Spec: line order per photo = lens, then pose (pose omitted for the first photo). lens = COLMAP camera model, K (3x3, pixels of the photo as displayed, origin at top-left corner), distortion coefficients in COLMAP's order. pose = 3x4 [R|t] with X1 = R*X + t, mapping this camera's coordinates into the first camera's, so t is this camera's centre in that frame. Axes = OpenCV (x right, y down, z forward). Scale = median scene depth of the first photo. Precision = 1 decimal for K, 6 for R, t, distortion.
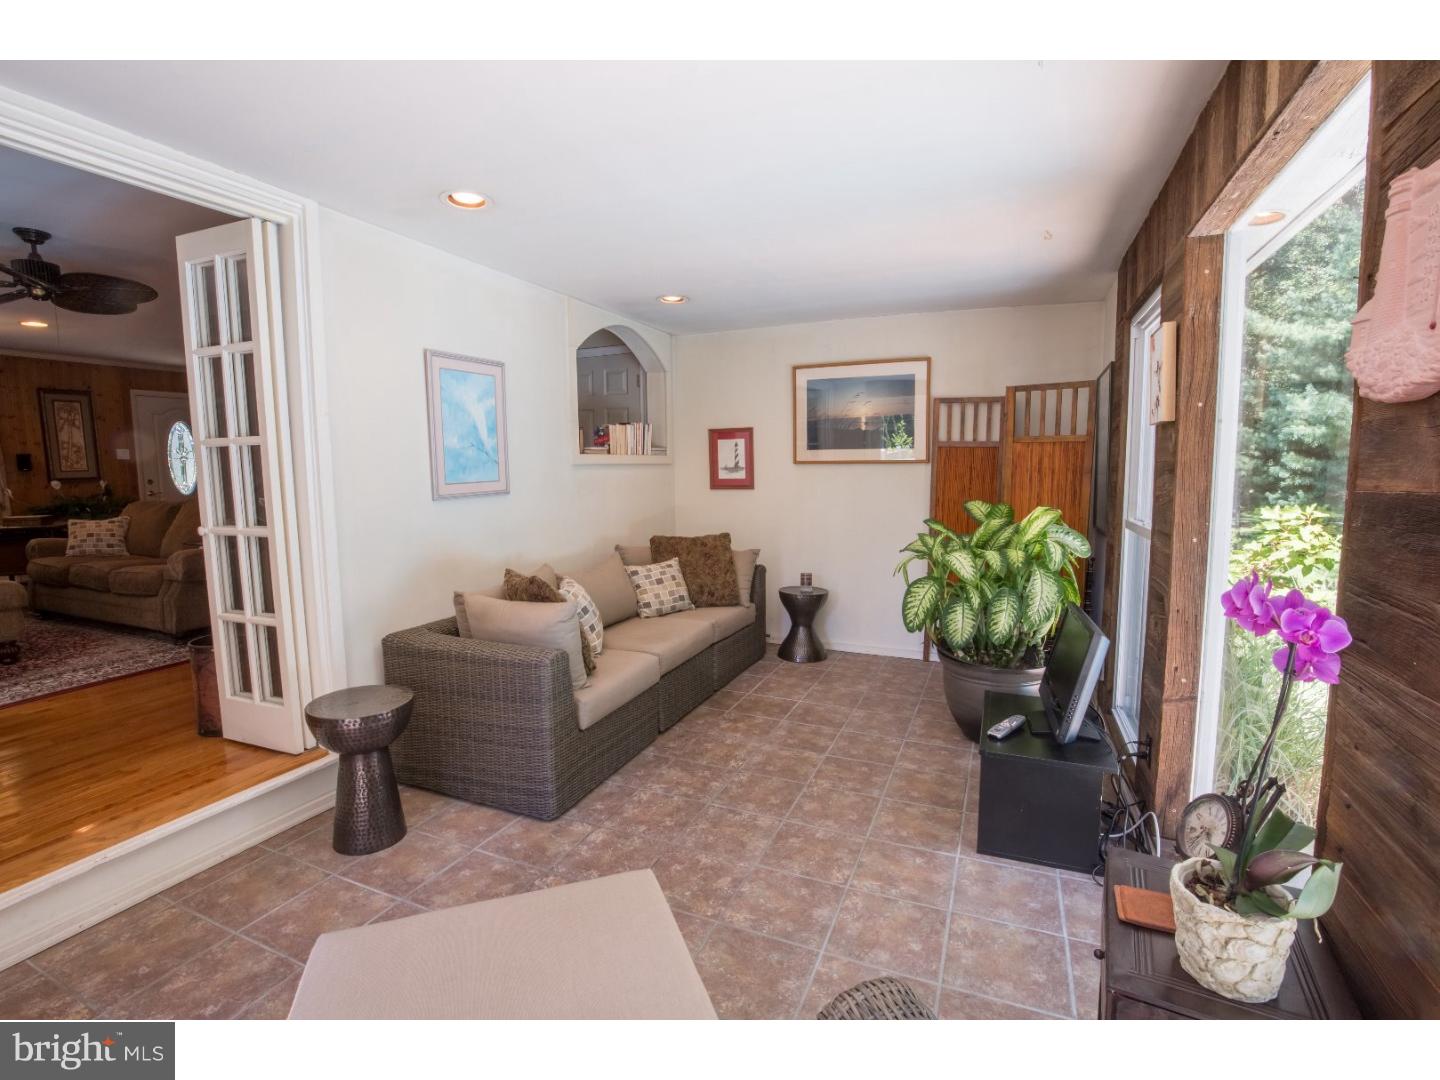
lens RADIAL K [[654.7, 0, 714.3], [0, 654.7, 537.0], [0, 0, 1]] dist [-0.031158, 0.003126]
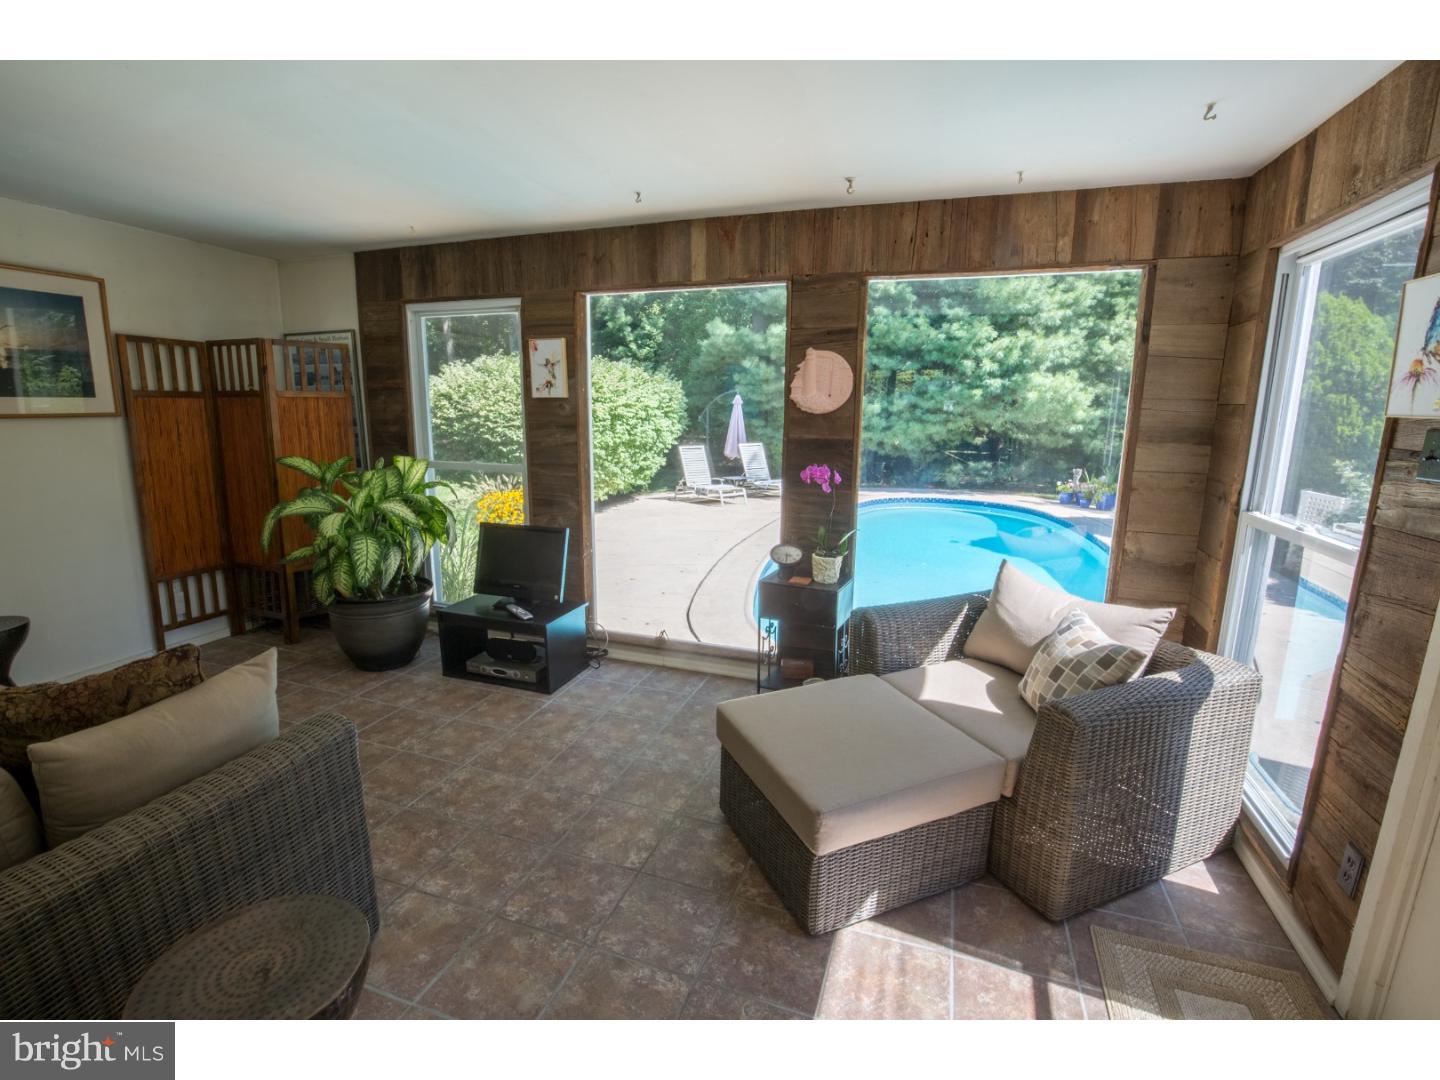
lens RADIAL K [[654.7, 0, 715.5], [0, 654.7, 530.9], [0, 0, 1]] dist [-0.031158, 0.003126]
pose [[-0.067873, -0.184568, 0.980473, -0.821043], [0.096330, 0.976936, 0.190571, -0.093135], [-0.993033, 0.107384, -0.048528, 0.558055]]
